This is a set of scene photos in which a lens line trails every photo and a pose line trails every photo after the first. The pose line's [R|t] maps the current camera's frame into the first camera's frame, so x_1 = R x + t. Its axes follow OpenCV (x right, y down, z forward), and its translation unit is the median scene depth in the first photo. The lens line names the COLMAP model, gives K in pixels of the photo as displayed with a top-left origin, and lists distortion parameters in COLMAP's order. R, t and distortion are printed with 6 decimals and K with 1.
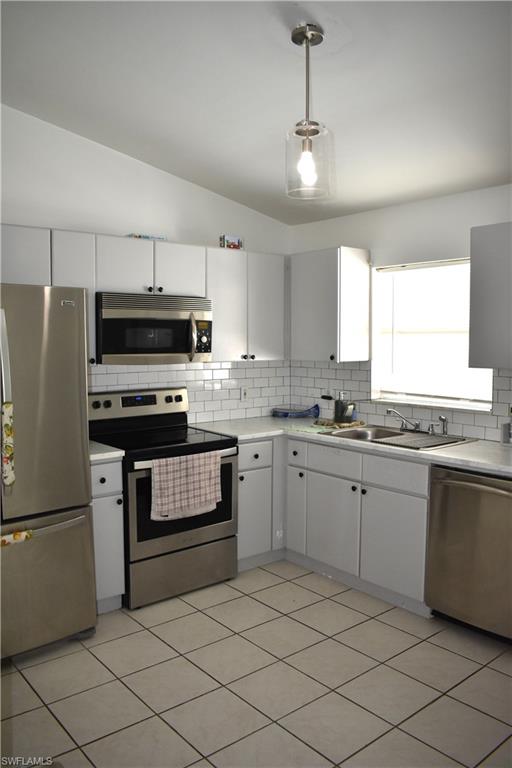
lens RADIAL K [[595.1, 0, 256.0], [0, 595.1, 384.0], [0, 0, 1]] dist [-0.103568, 0.001633]
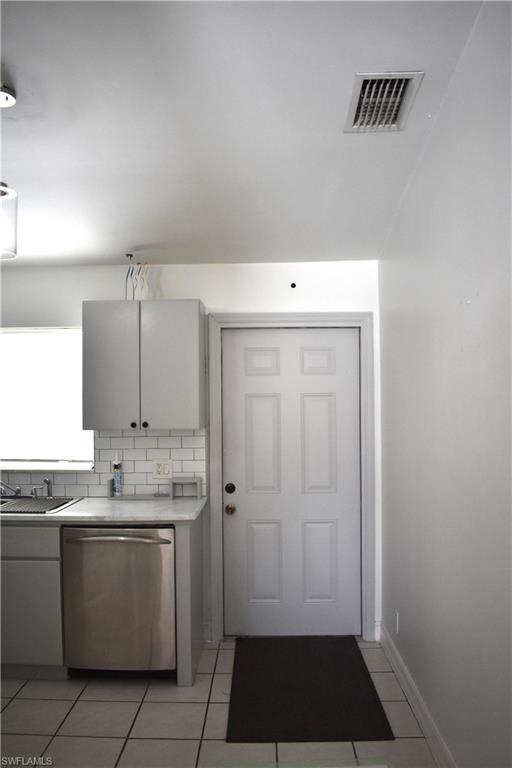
lens RADIAL K [[595.1, 0, 256.0], [0, 595.1, 384.0], [0, 0, 1]] dist [-0.103568, 0.001633]
pose [[0.653112, 0.010757, 0.757185, -0.229428], [0.067542, 0.995086, -0.072395, -0.011671], [-0.754243, 0.098424, 0.649176, 0.051670]]
